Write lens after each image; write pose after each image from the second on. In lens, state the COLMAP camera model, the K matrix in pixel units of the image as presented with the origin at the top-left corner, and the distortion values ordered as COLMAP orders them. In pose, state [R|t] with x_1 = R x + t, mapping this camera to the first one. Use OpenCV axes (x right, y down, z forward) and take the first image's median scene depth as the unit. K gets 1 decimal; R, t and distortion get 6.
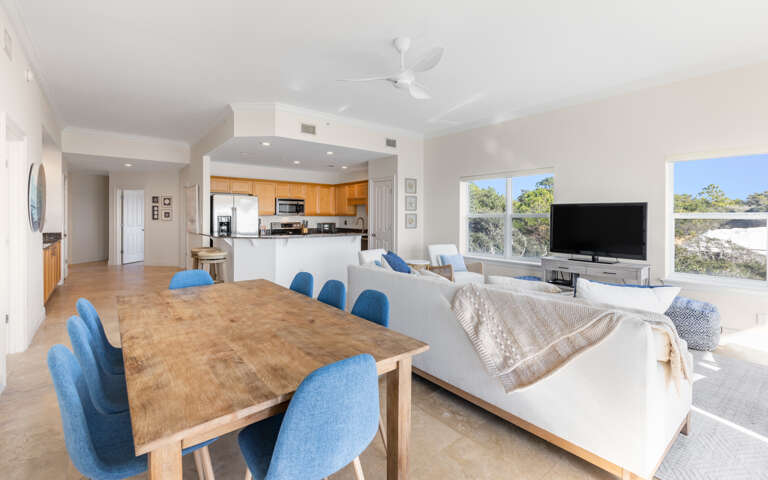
lens RADIAL K [[342.9, 0, 382.4], [0, 342.9, 218.1], [0, 0, 1]] dist [0.002838, -0.000354]
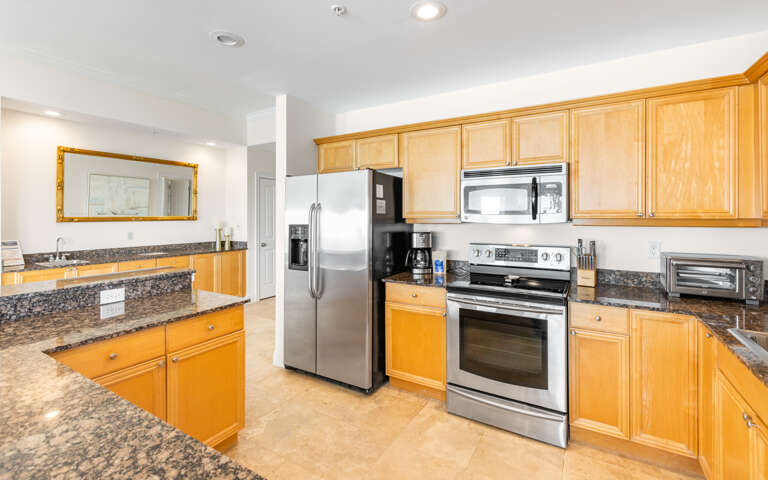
lens RADIAL K [[342.9, 0, 382.4], [0, 342.9, 218.1], [0, 0, 1]] dist [0.002838, -0.000354]
pose [[0.338538, -0.002848, -0.940948, -0.024342], [-0.000100, 0.999995, -0.003062, -0.011225], [0.940953, 0.001131, 0.338537, 0.805150]]
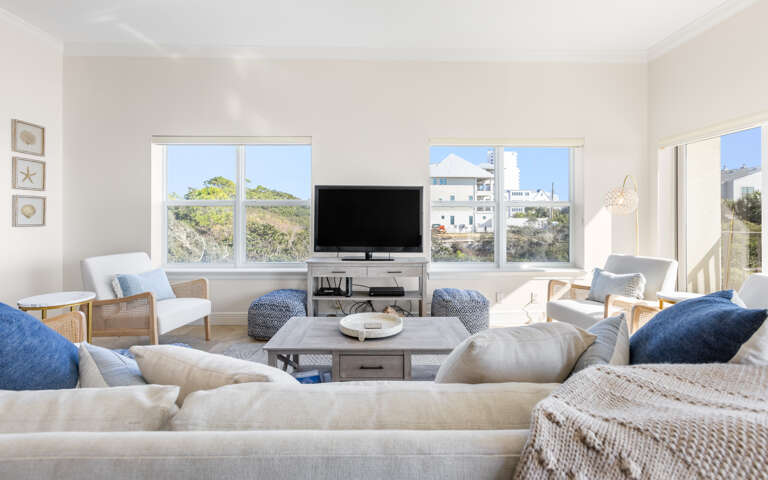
lens RADIAL K [[342.9, 0, 382.4], [0, 342.9, 218.1], [0, 0, 1]] dist [0.002838, -0.000354]
pose [[0.615010, -0.002620, 0.788515, 0.006100], [0.004512, 0.999990, -0.000196, 0.016886], [-0.788507, 0.003678, 0.615015, 0.259557]]
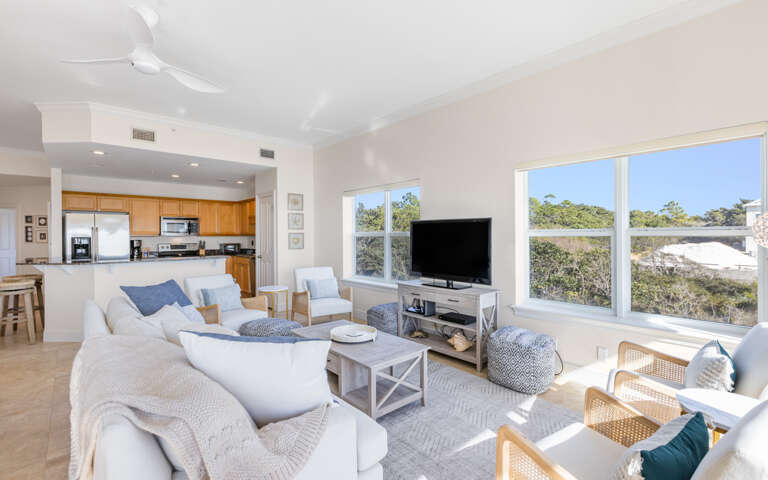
lens RADIAL K [[341.9, 0, 382.6], [0, 341.9, 236.0], [0, 0, 1]] dist [0.003431, 0.000200]
pose [[0.998566, -0.009291, 0.052723, 0.217285], [0.009374, 0.999955, -0.001331, -0.000759], [-0.052708, 0.001823, 0.998608, 0.076760]]
